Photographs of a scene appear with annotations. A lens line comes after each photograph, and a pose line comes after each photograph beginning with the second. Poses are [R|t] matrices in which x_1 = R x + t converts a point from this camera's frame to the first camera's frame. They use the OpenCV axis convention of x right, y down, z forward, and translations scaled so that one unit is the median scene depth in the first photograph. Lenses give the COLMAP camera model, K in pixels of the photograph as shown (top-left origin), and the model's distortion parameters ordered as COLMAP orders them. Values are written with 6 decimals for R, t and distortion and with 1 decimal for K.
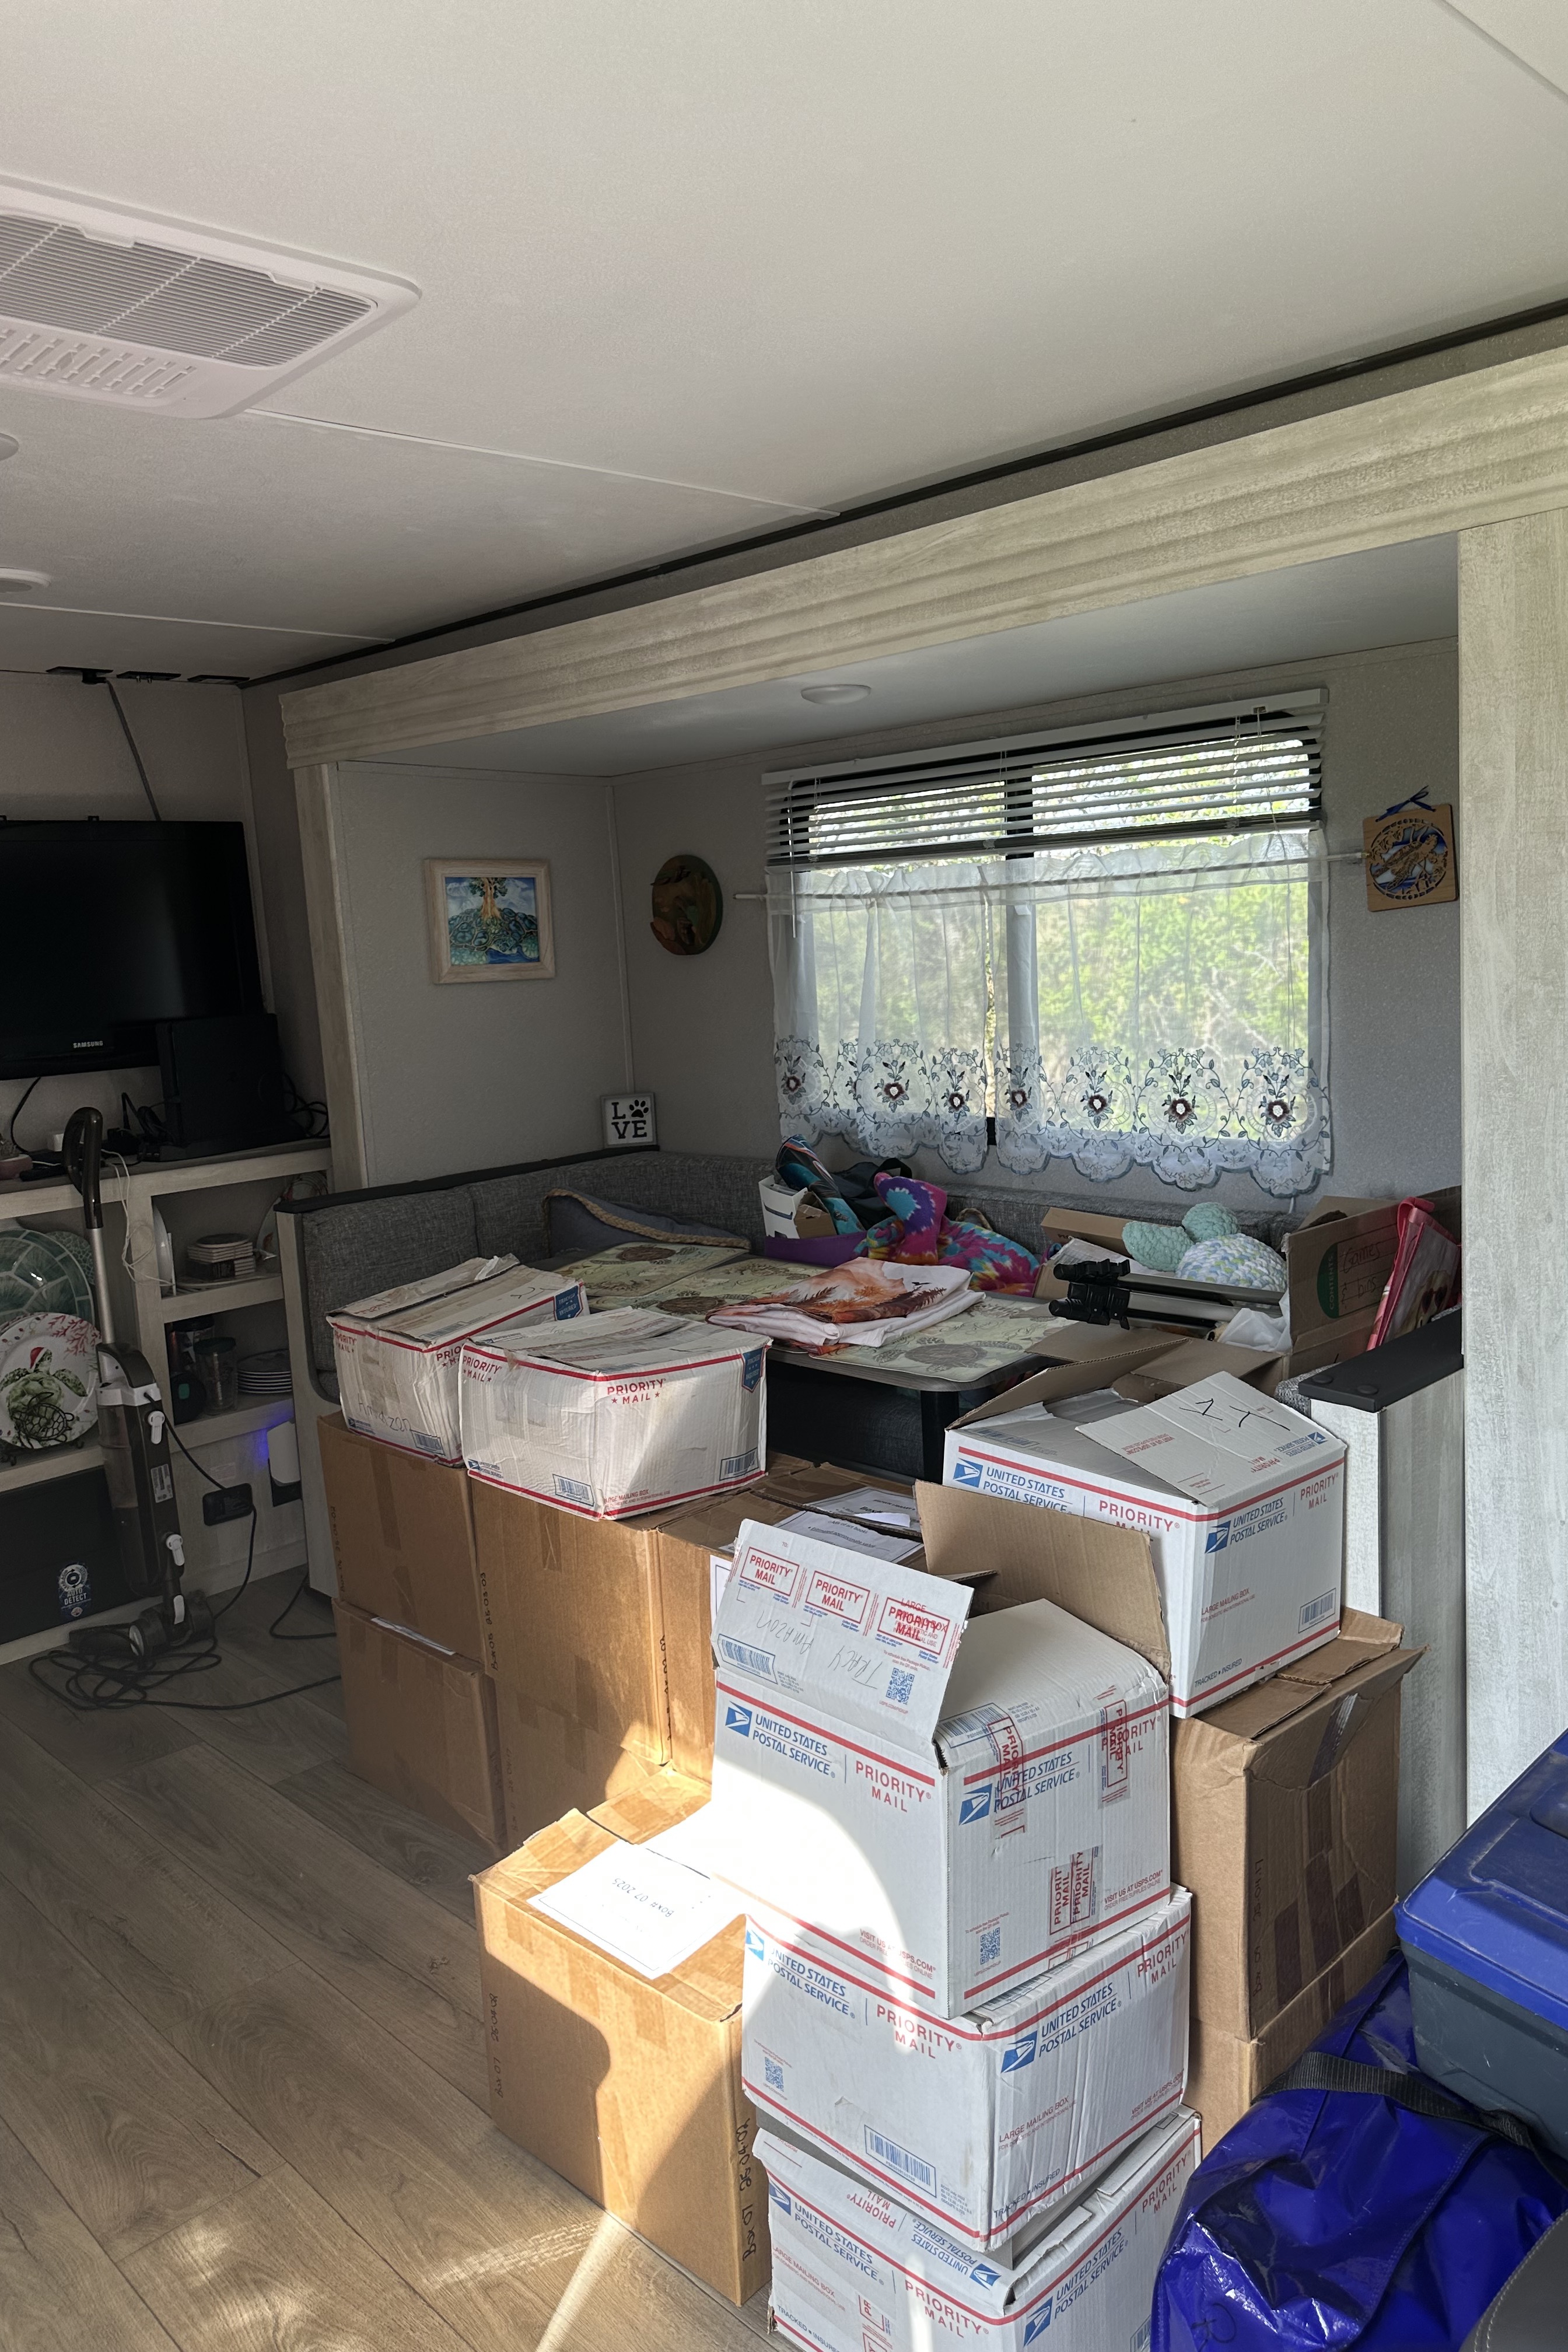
lens RADIAL K [[1666.6, 0, 783.6], [0, 1666.6, 1165.2], [0, 0, 1]] dist [0.199628, -0.456355]
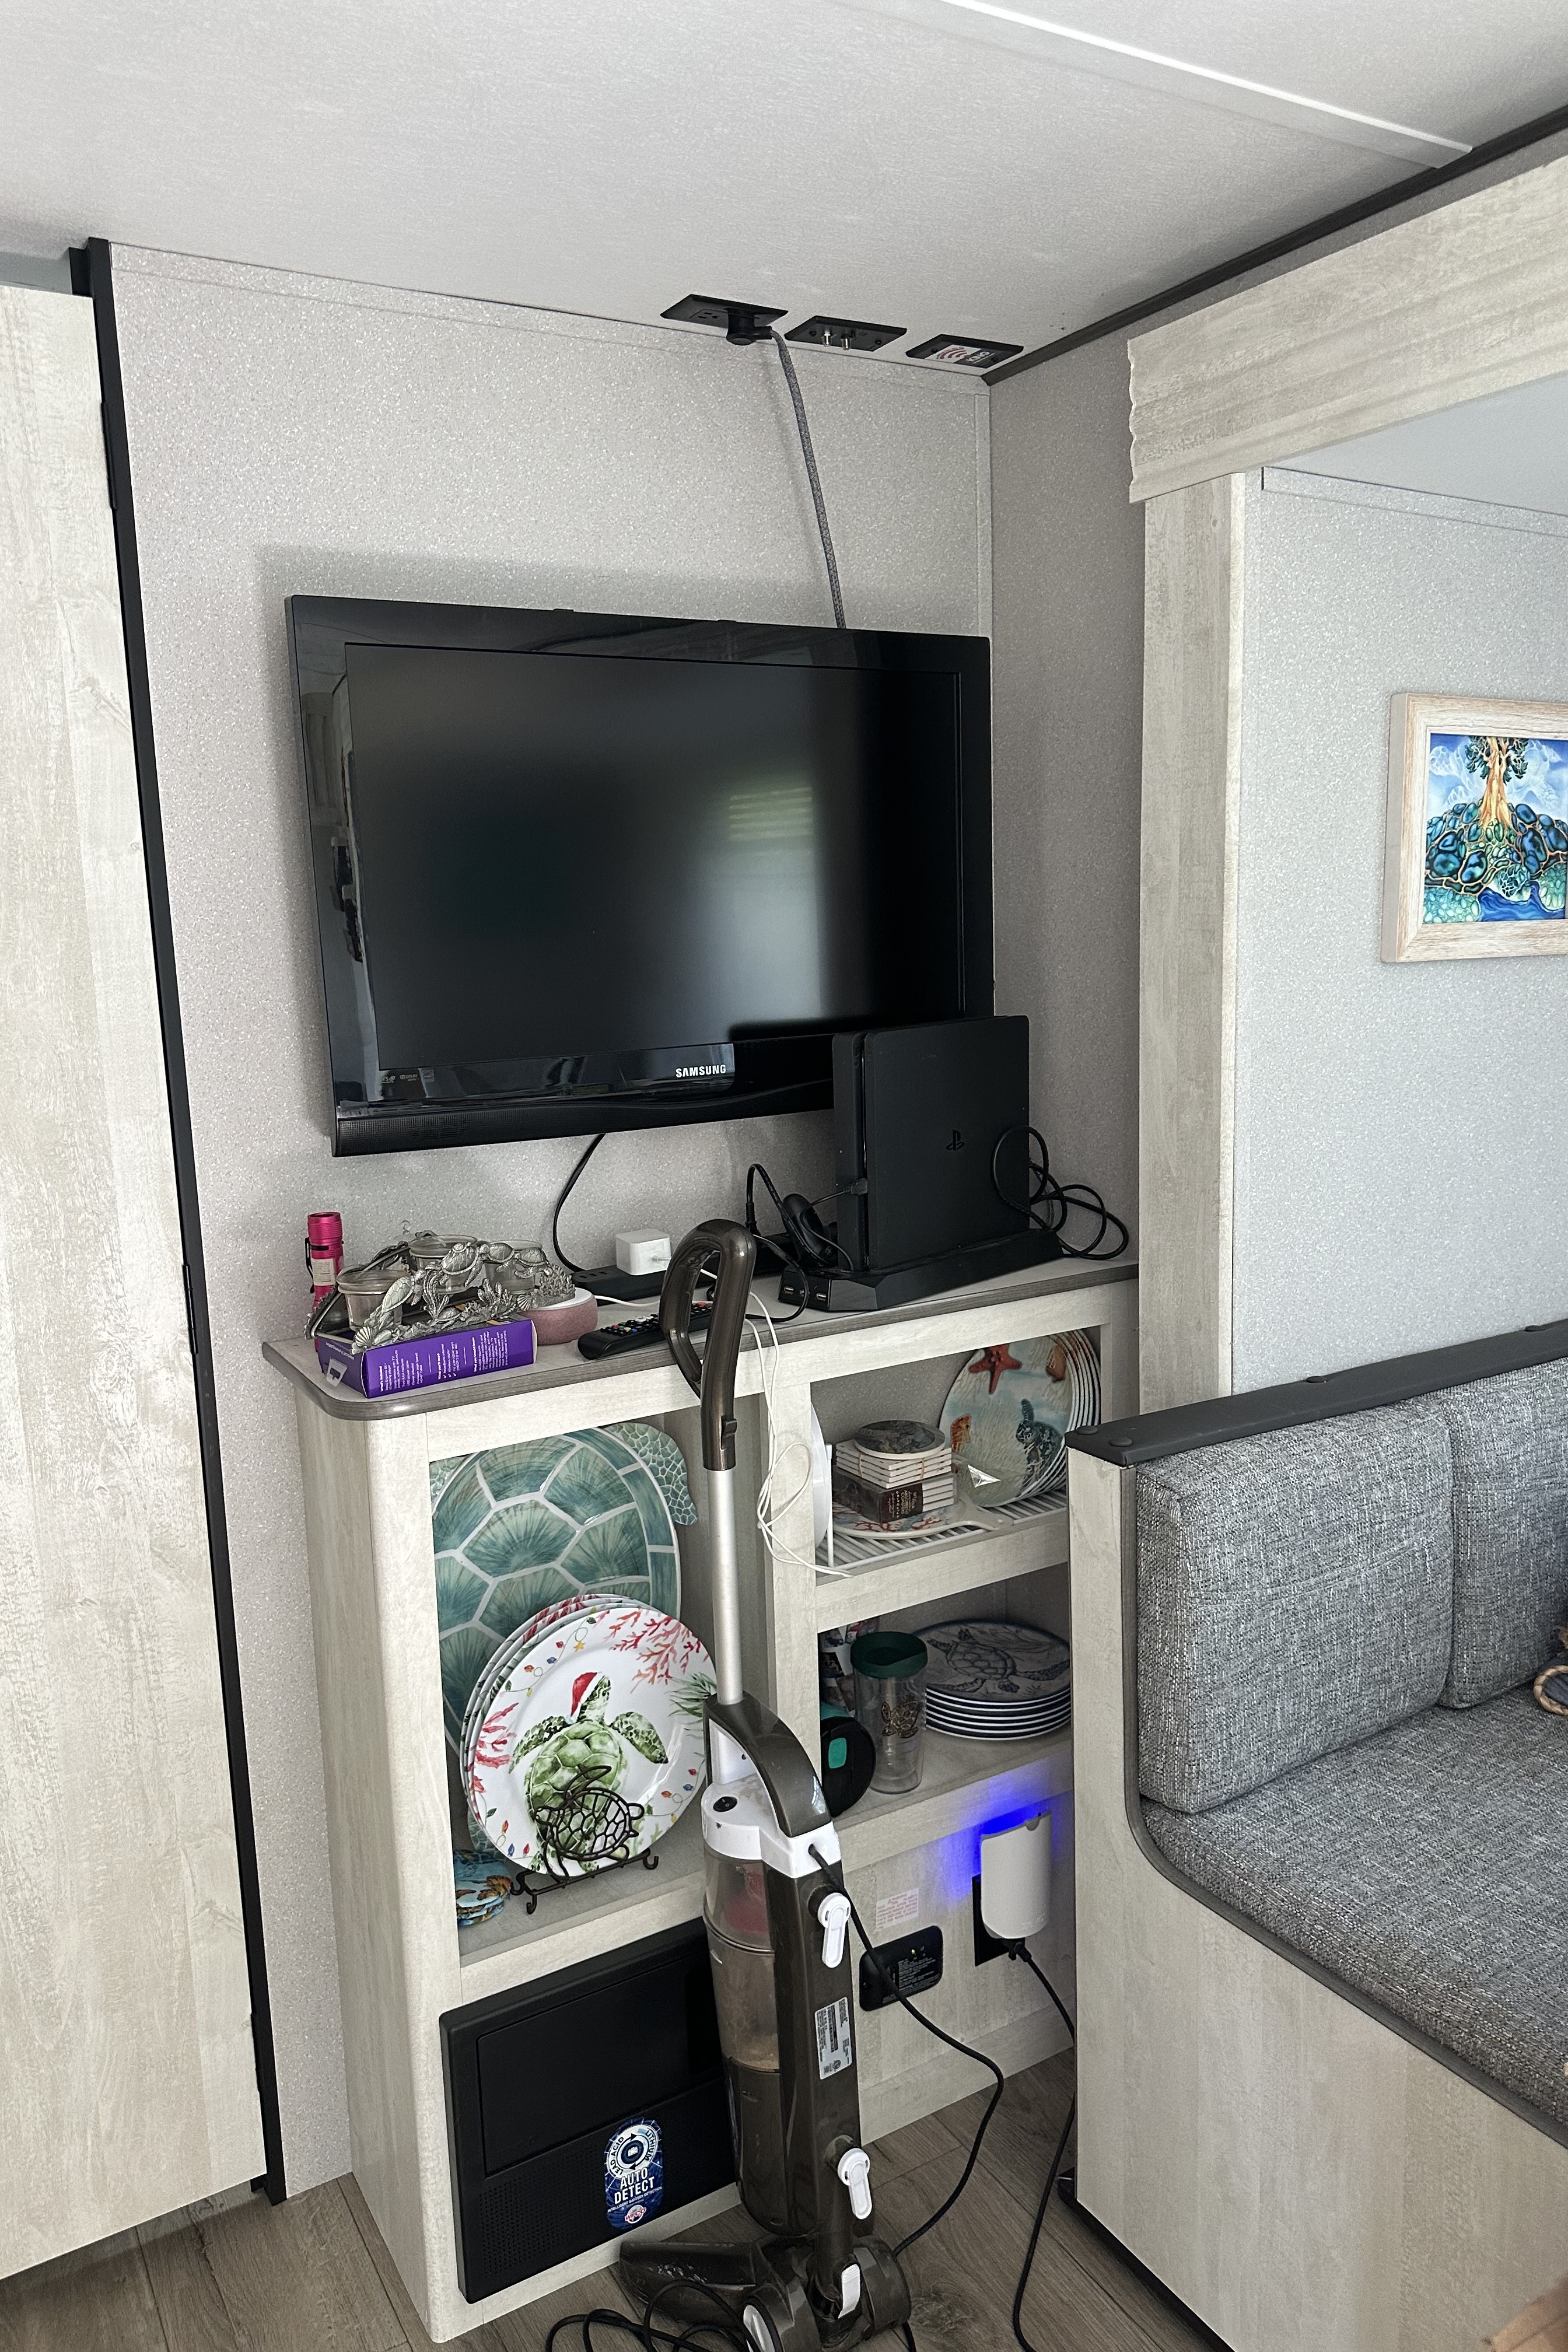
lens RADIAL K [[1653.6, 0, 784.0], [0, 1653.6, 1176.0], [0, 0, 1]] dist [0.116676, -0.195114]
pose [[0.971935, 0.061732, -0.227006, -0.270186], [-0.053575, 0.997683, 0.041927, -0.061060], [0.229069, -0.028589, 0.972990, 0.521995]]
